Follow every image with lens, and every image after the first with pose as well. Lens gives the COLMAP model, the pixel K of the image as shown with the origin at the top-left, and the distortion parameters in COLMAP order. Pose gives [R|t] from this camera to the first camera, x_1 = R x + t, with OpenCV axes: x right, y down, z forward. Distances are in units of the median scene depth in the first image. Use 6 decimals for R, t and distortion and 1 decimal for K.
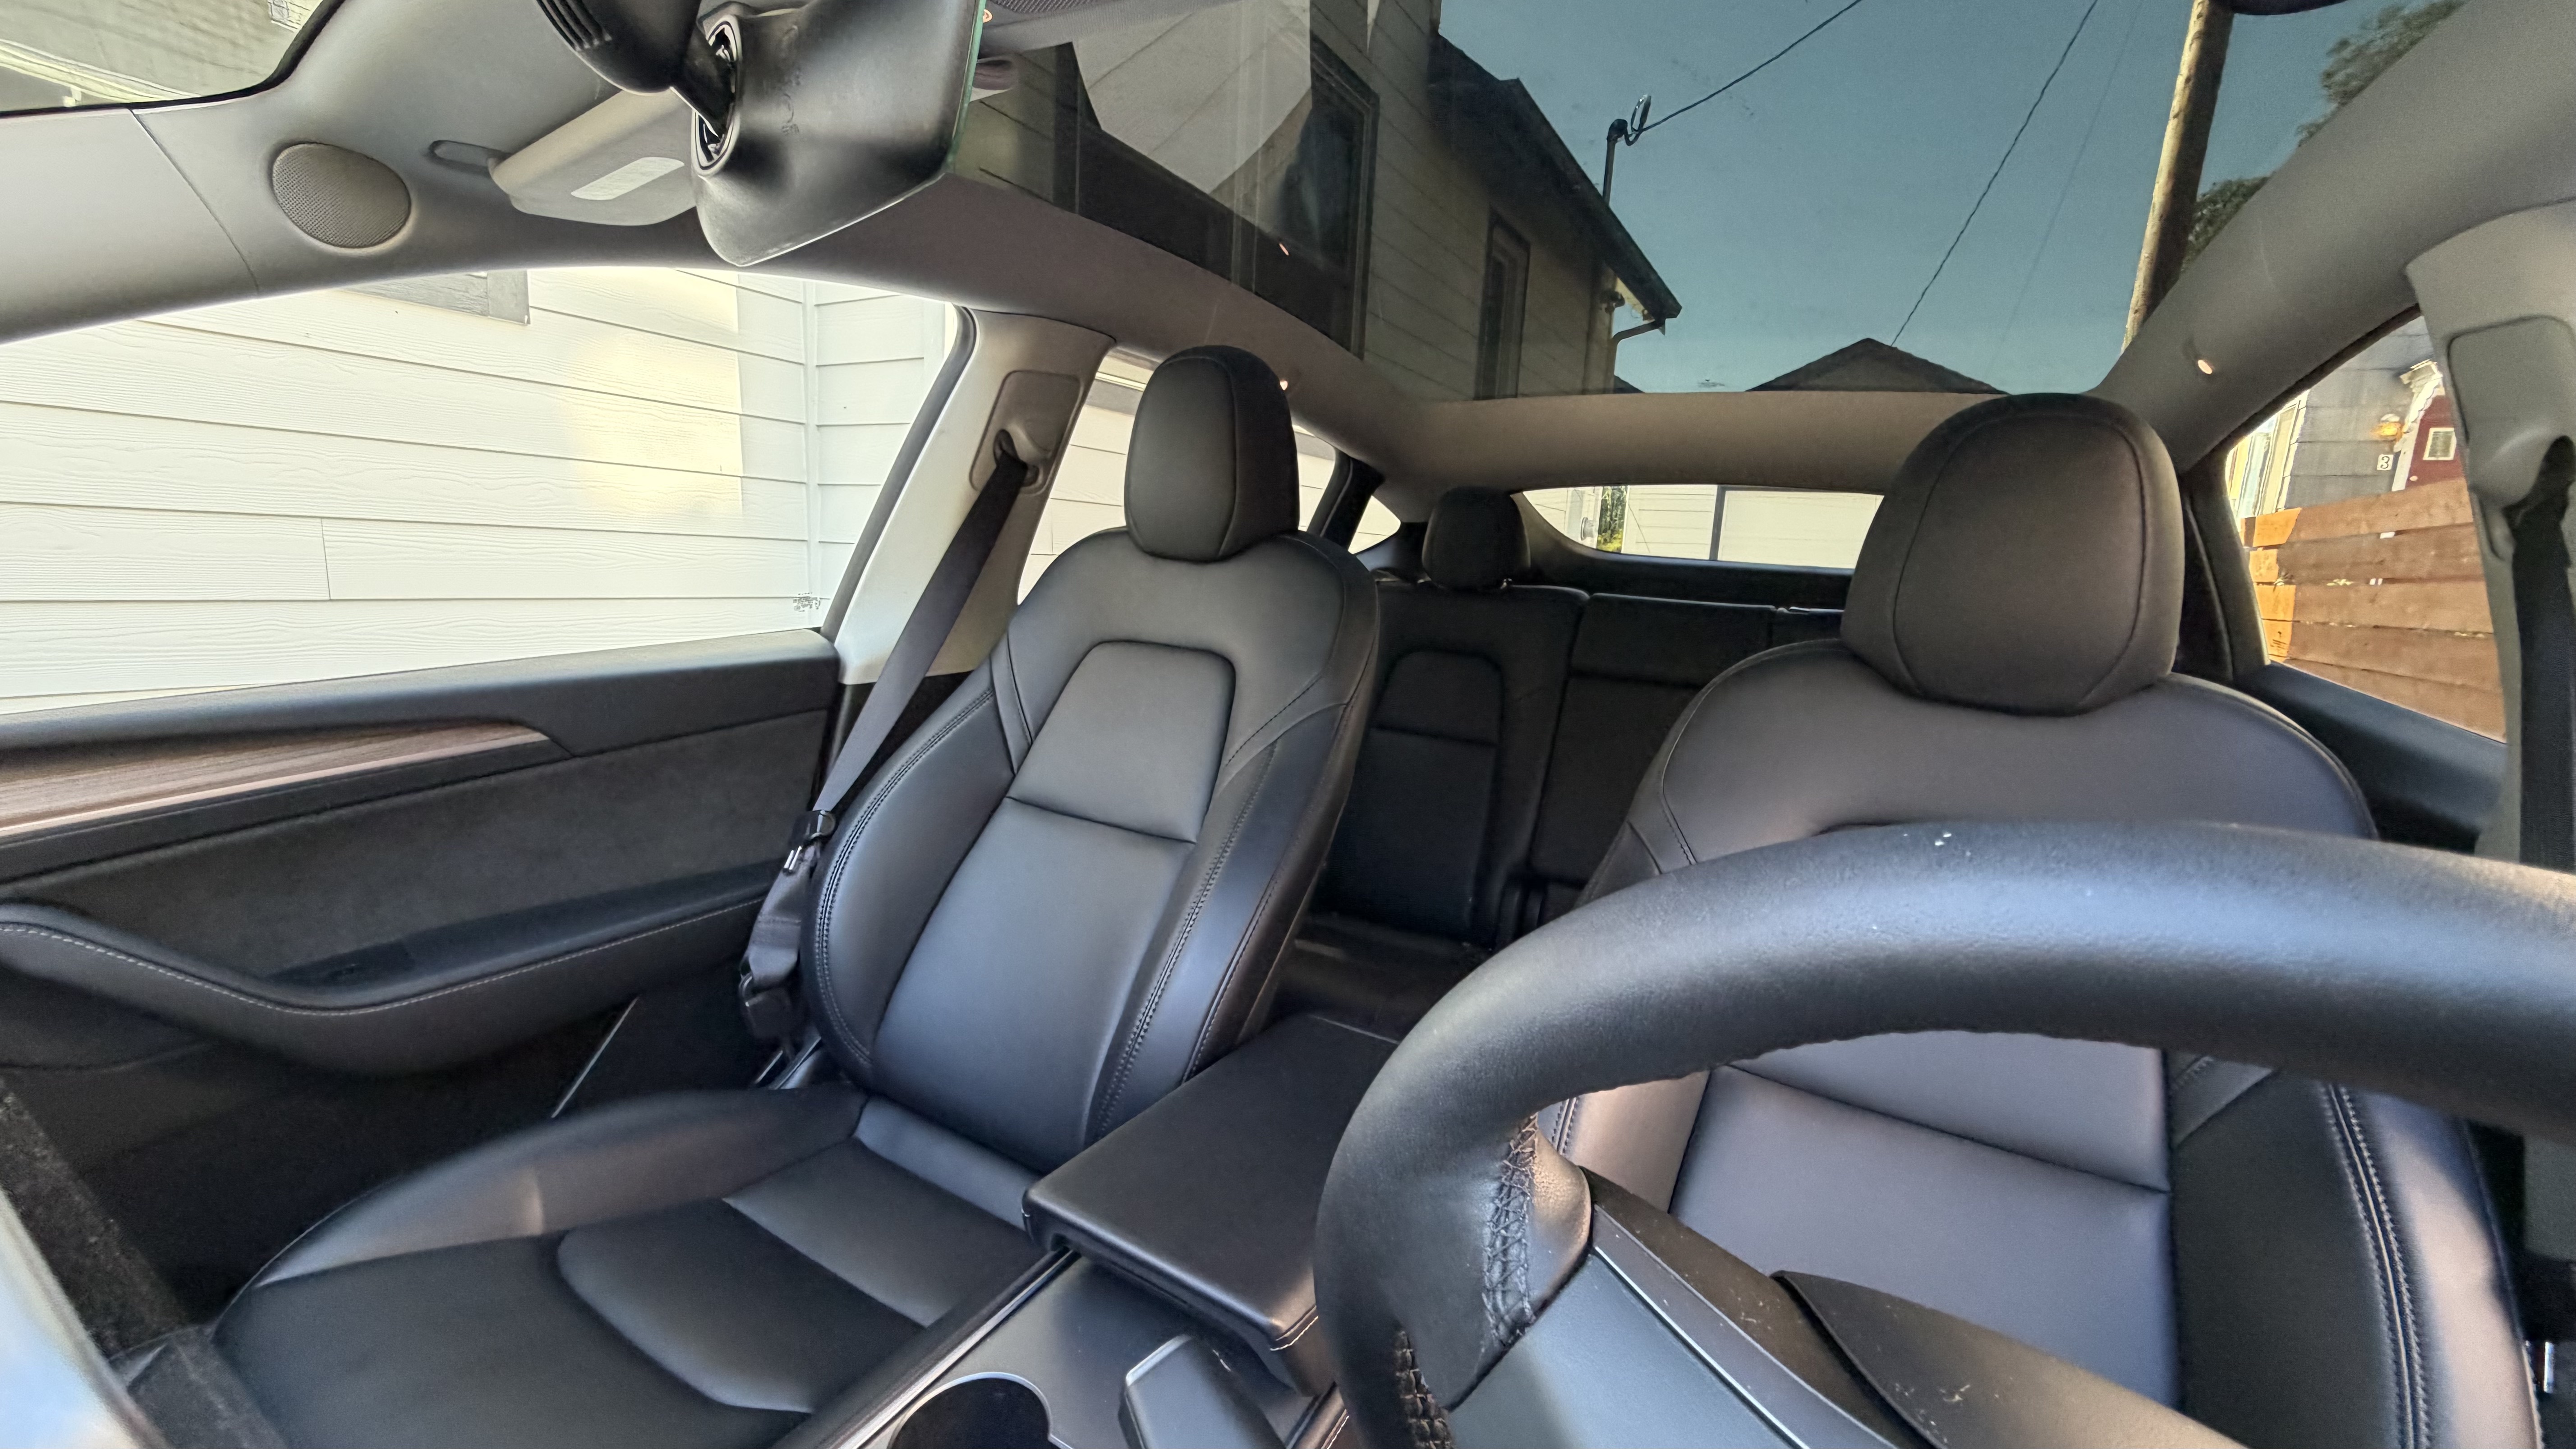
lens RADIAL K [[1021.6, 0, 1284.5], [0, 1021.6, 728.9], [0, 0, 1]] dist [-0.001075, 0.000836]
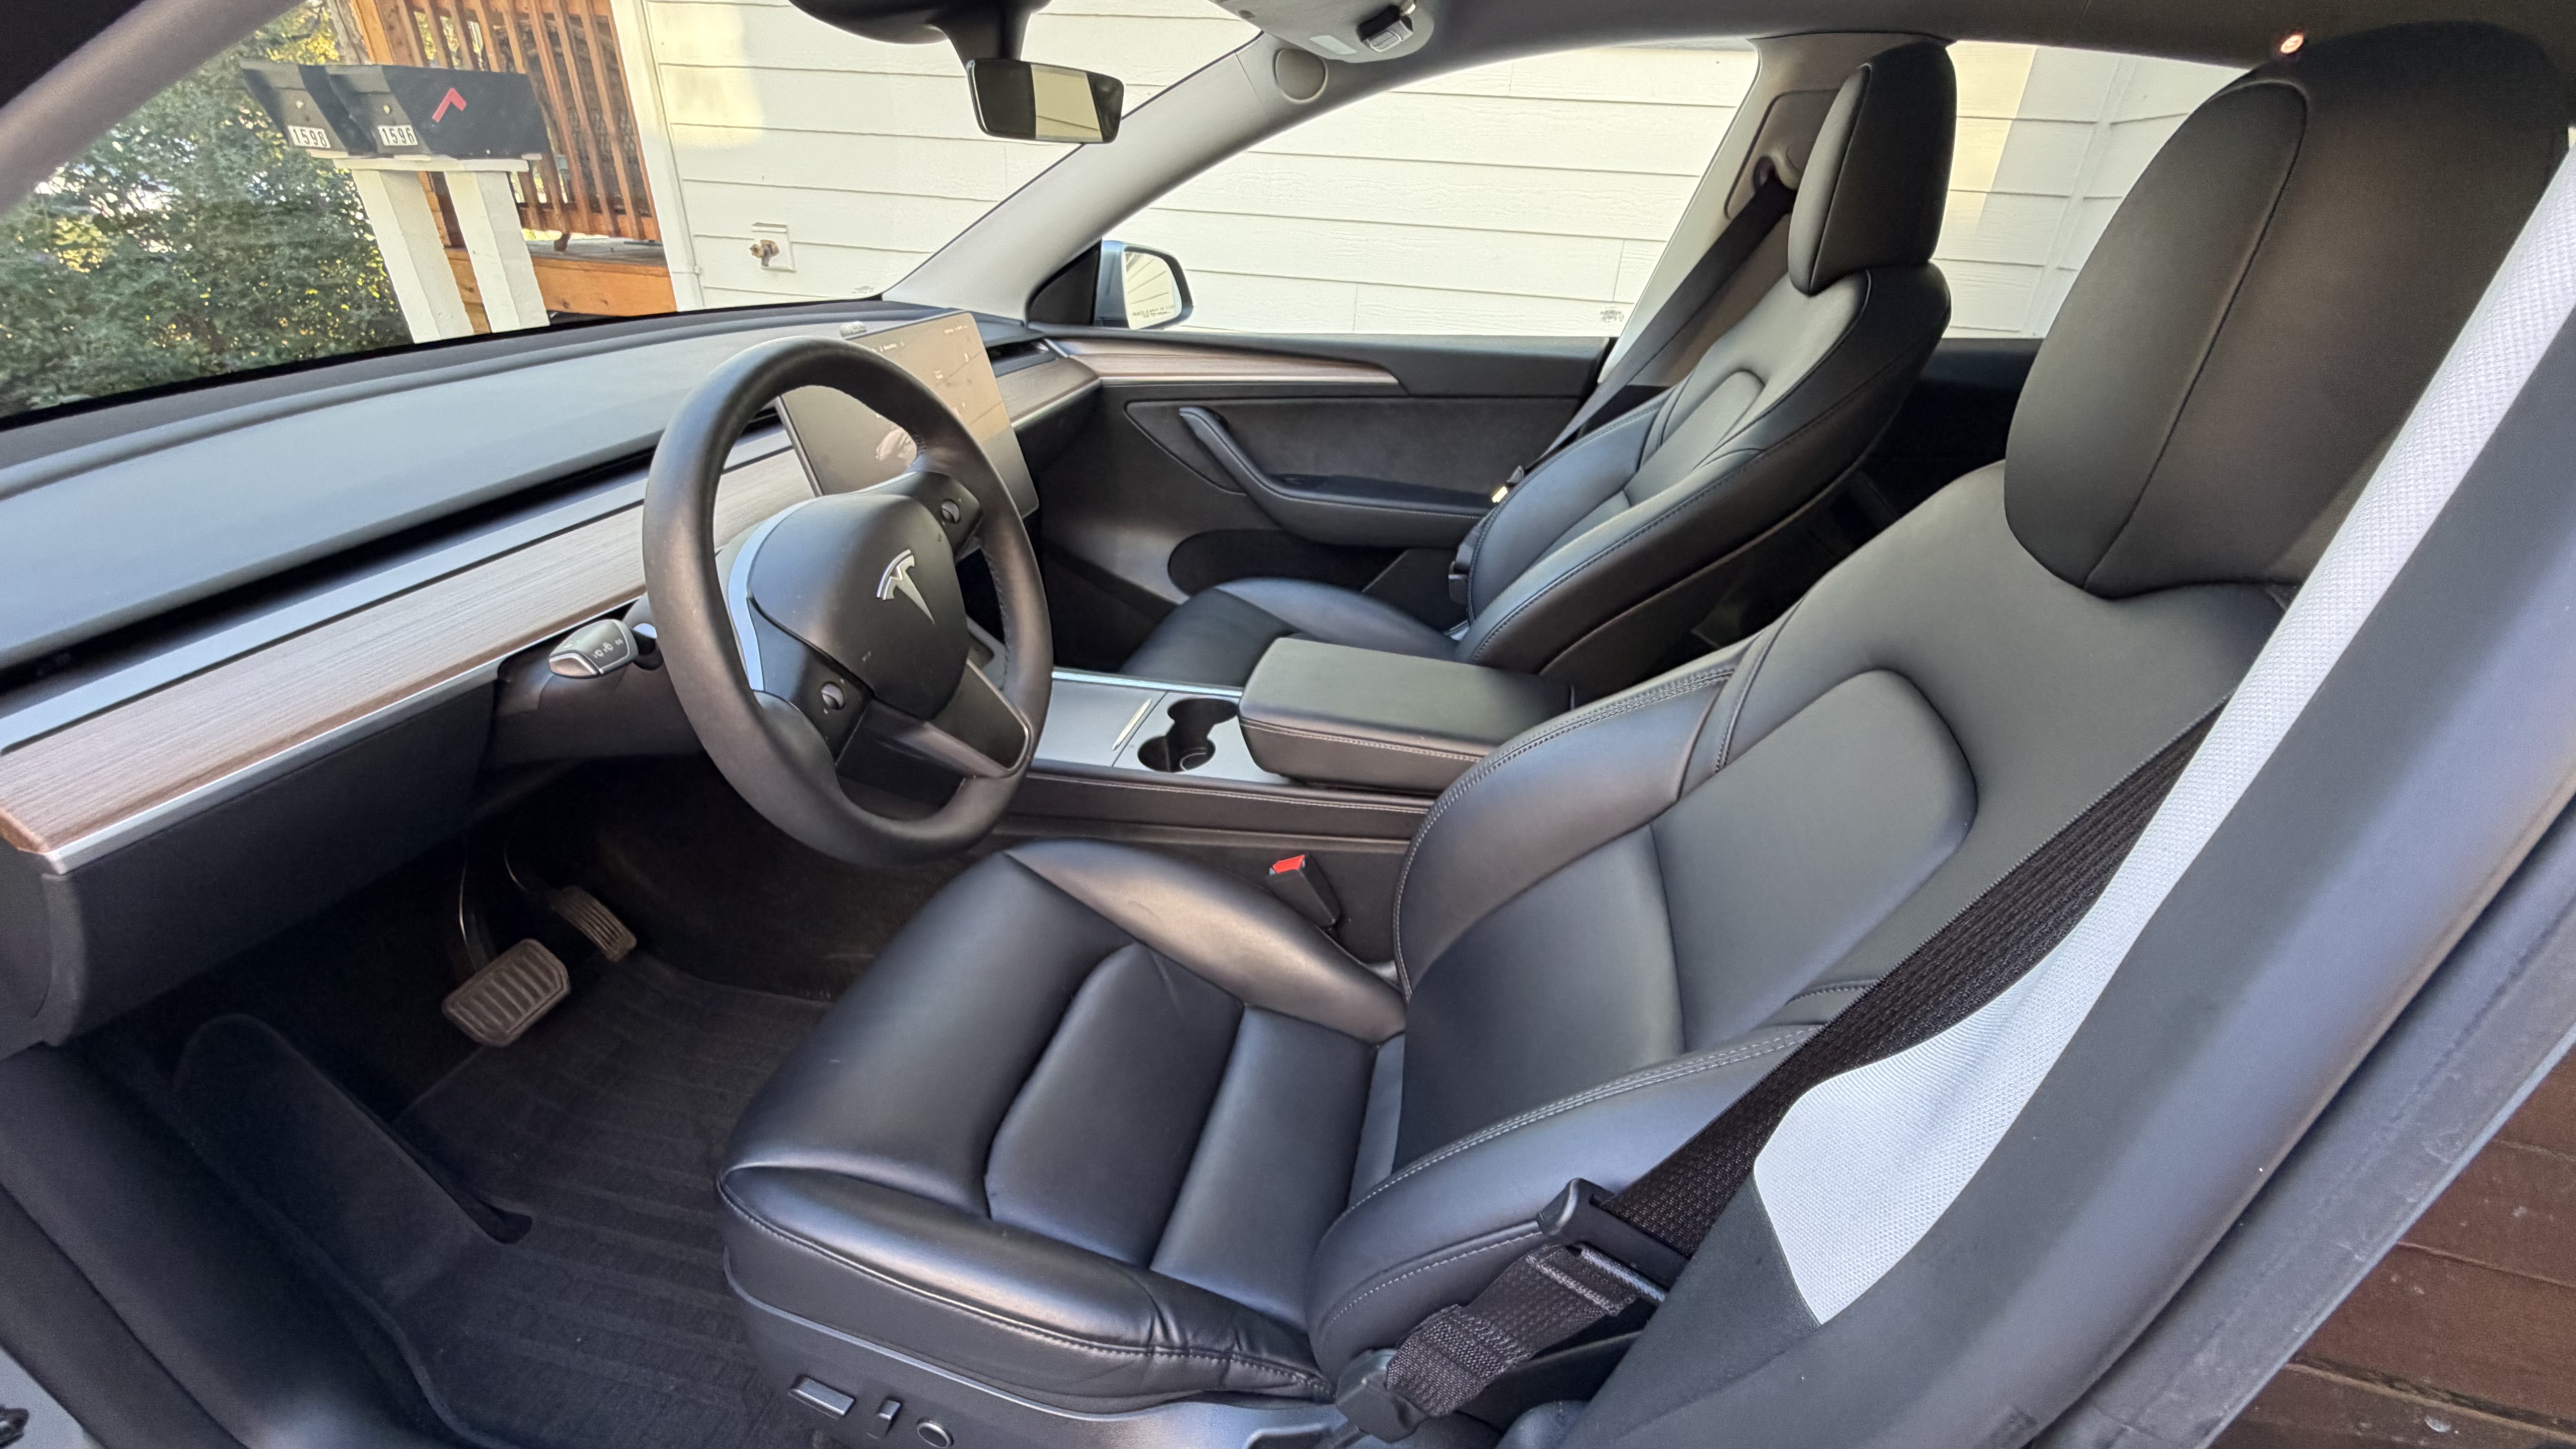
lens RADIAL K [[1021.6, 0, 1284.5], [0, 1021.6, 728.9], [0, 0, 1]] dist [-0.001075, 0.000836]
pose [[0.308756, 0.413248, -0.856677, 0.862912], [-0.189233, 0.909367, 0.370463, -0.055913], [0.932127, 0.047729, 0.358973, 0.200660]]
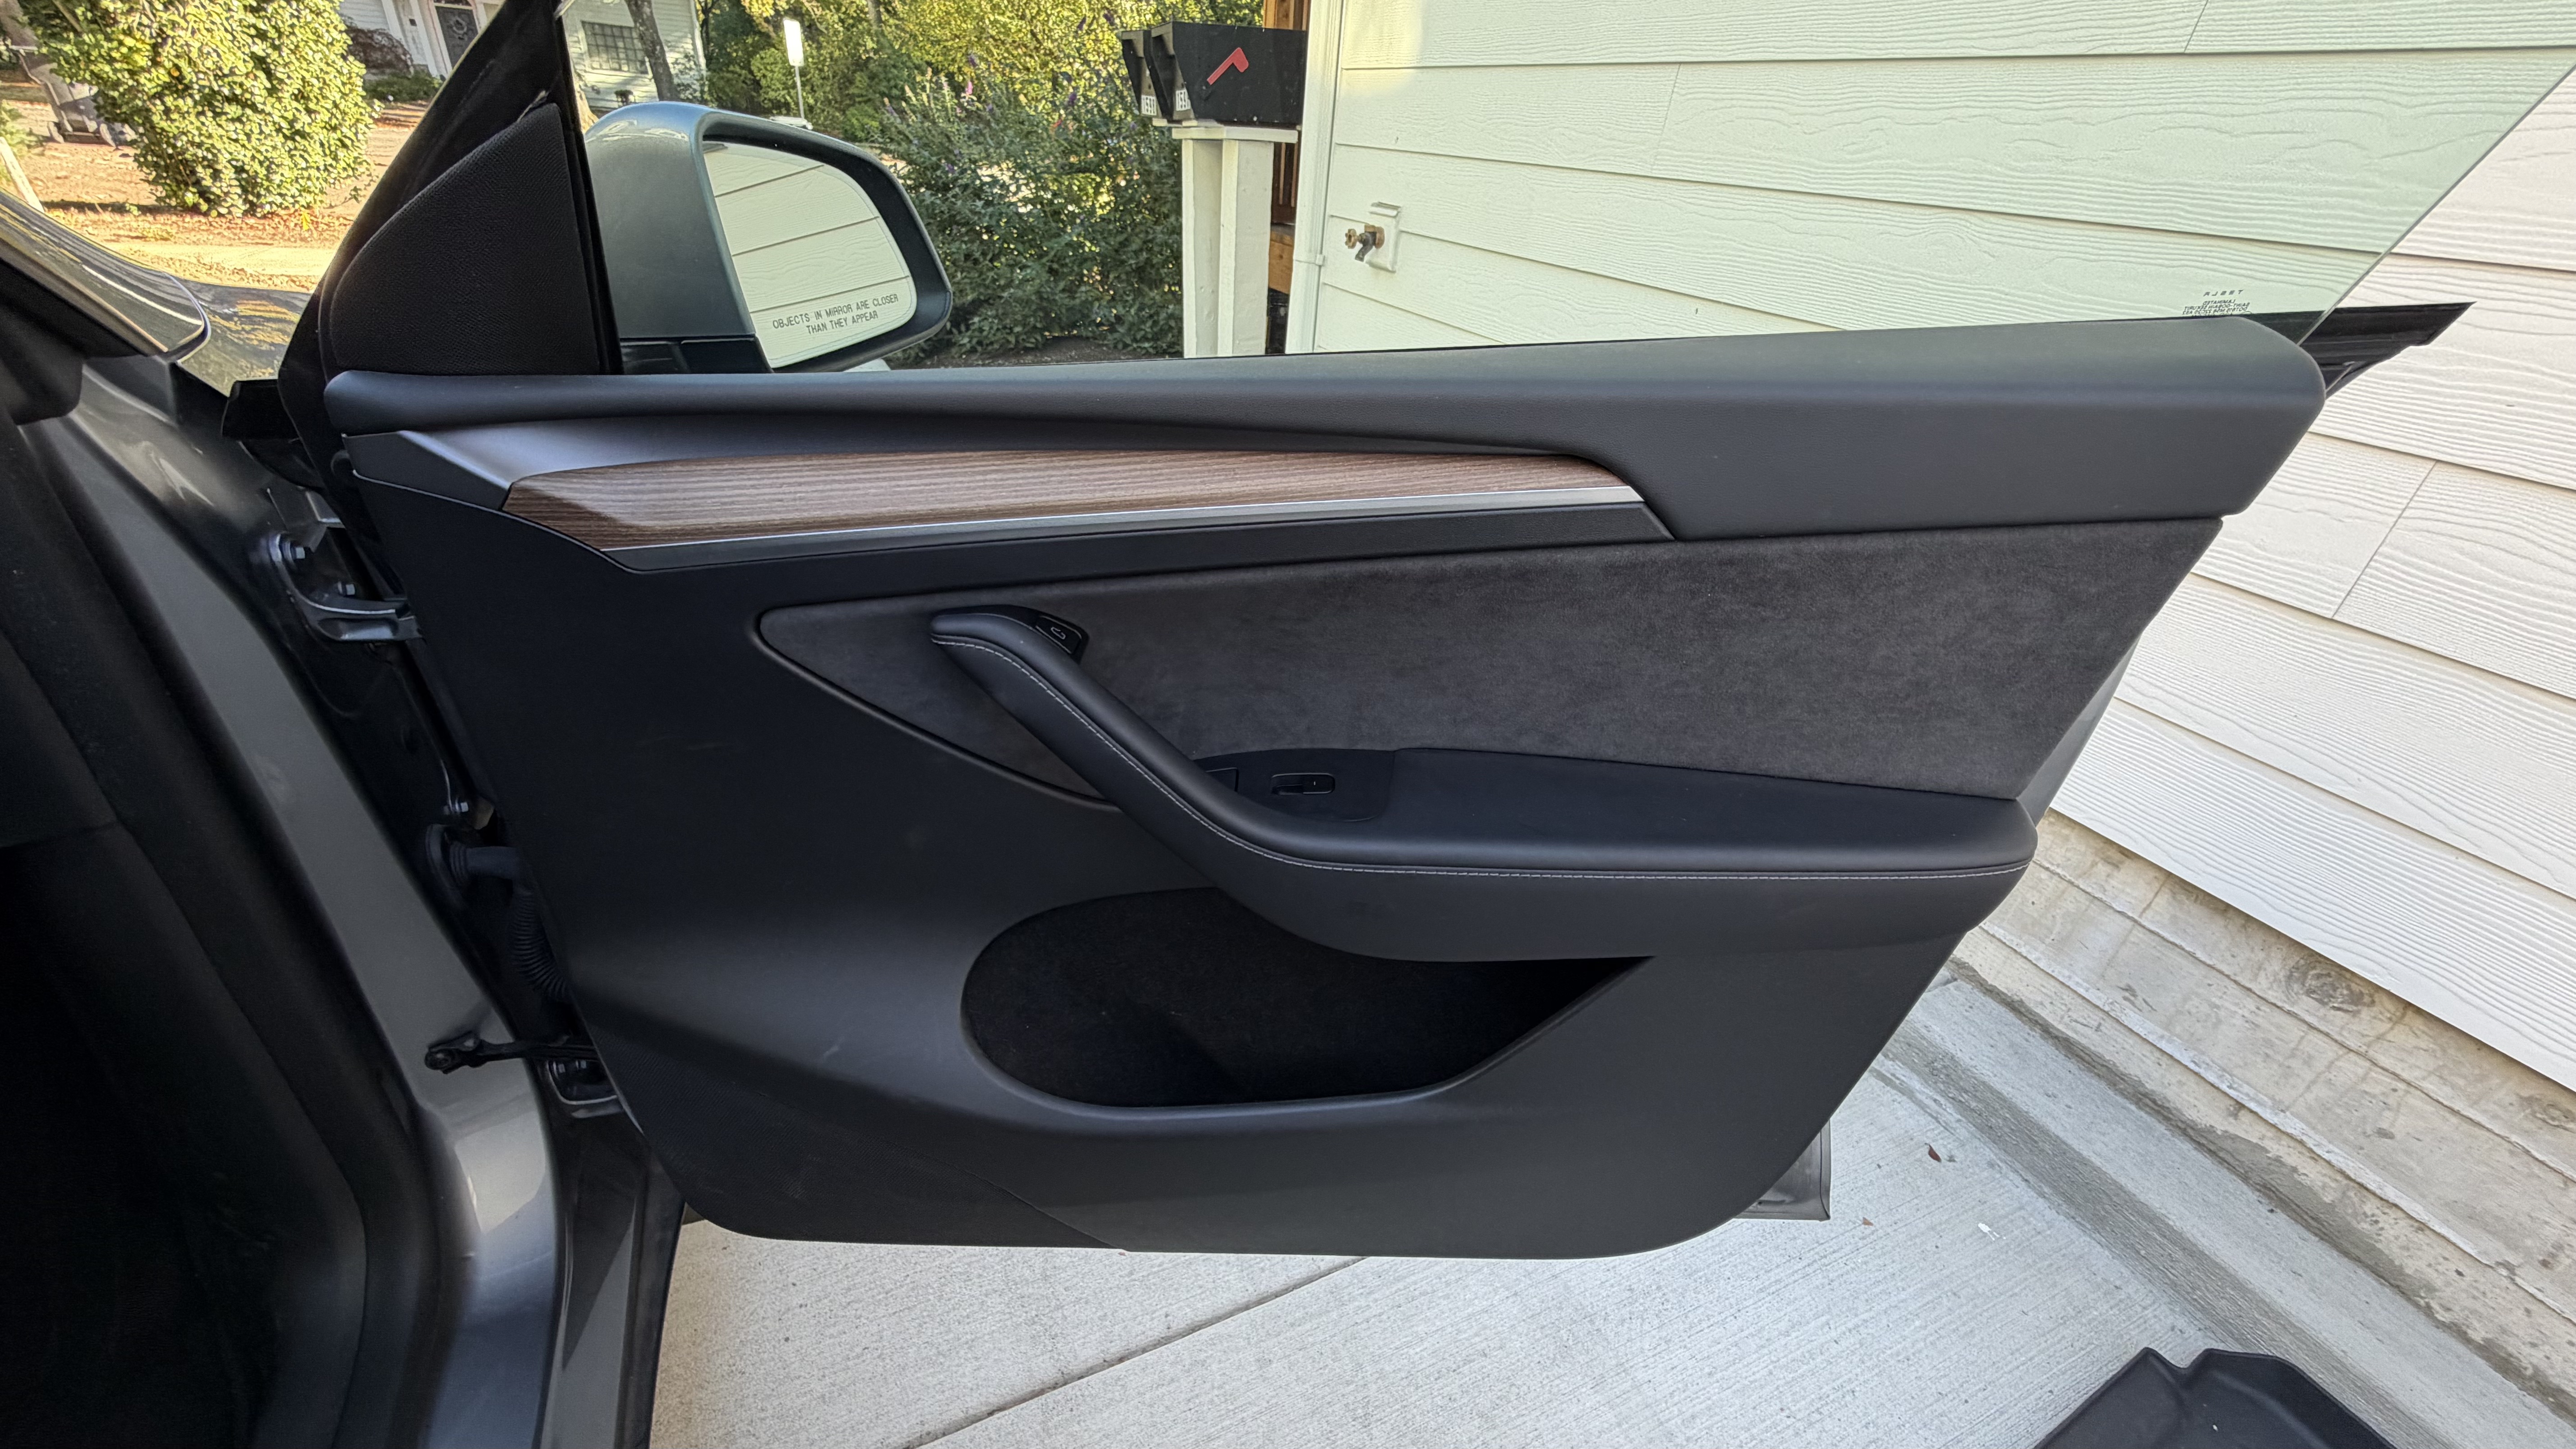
lens RADIAL K [[1021.6, 0, 1284.5], [0, 1021.6, 728.9], [0, 0, 1]] dist [-0.001075, 0.000836]
pose [[-0.558130, 0.329698, -0.761439, -0.882099], [-0.245727, 0.810829, 0.531201, -0.228407], [0.792533, 0.483586, -0.371532, 1.103540]]
